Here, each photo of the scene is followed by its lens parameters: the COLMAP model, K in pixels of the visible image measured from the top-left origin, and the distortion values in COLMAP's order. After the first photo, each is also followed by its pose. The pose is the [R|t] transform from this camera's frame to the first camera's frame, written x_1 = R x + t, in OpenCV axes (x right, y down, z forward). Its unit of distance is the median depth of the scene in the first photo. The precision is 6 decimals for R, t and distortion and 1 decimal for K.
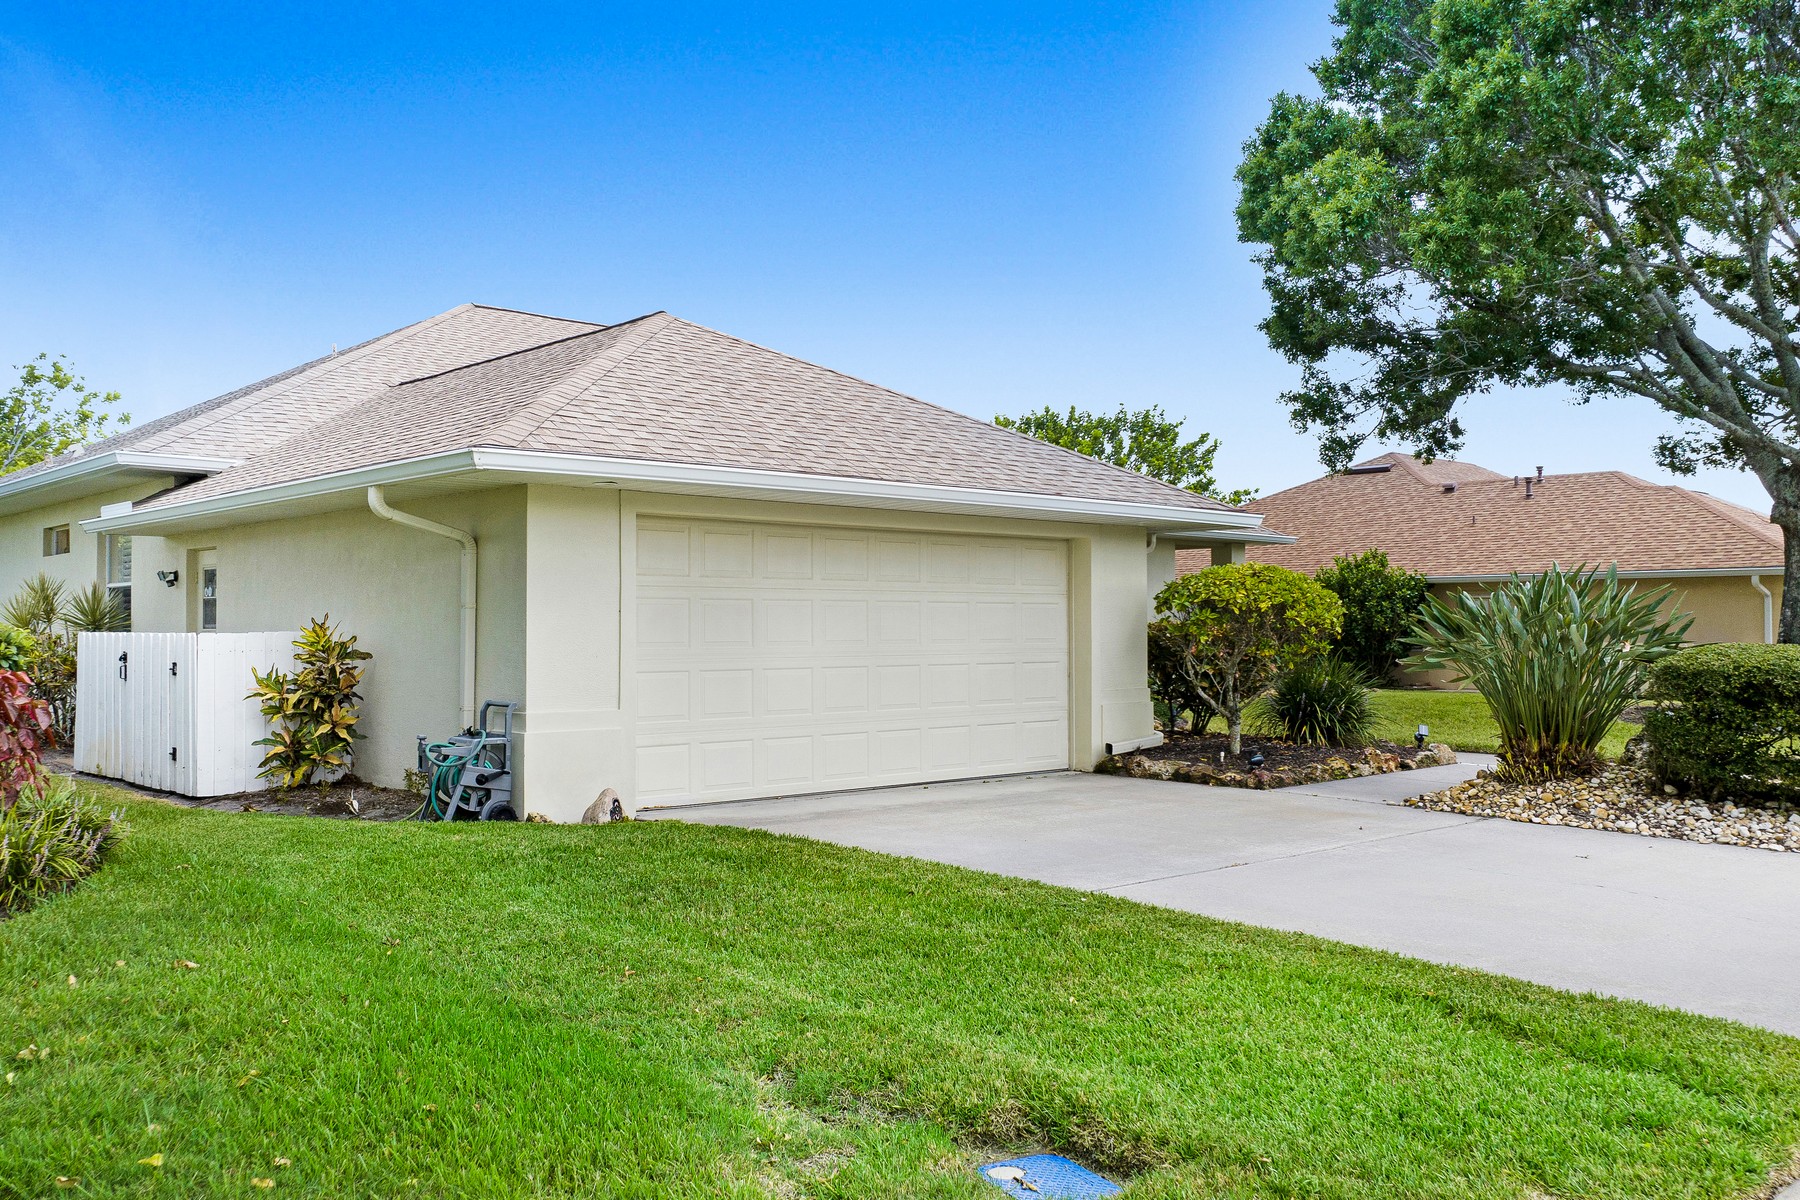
lens RADIAL K [[1559.3, 0, 893.9], [0, 1559.3, 684.4], [0, 0, 1]] dist [-0.007157, -0.011850]
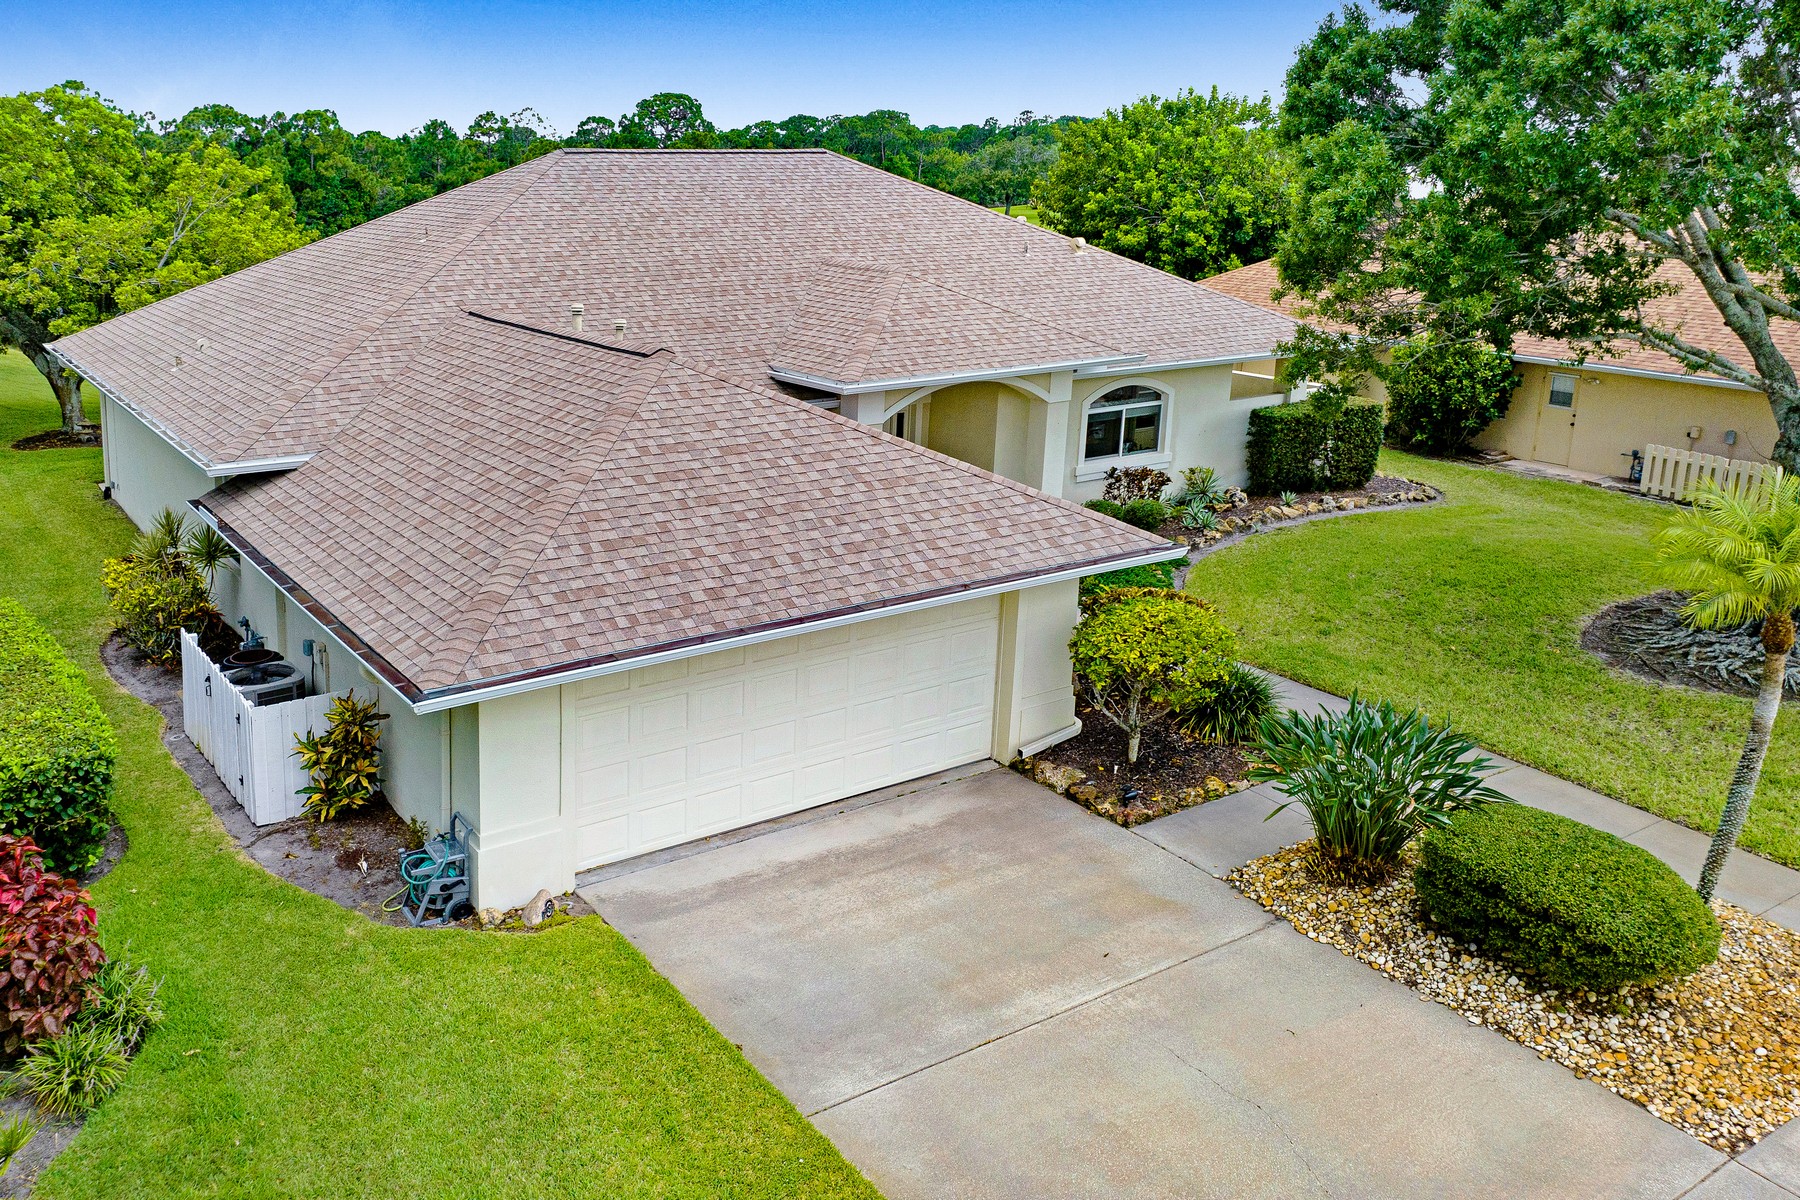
lens RADIAL K [[1470.3, 0, 858.3], [0, 1470.3, 662.0], [0, 0, 1]] dist [-0.001437, -0.014250]
pose [[0.990569, 0.087868, -0.105134, 0.159260], [-0.059785, 0.967580, 0.245388, -0.364032], [0.123287, -0.236788, 0.963707, -0.091567]]
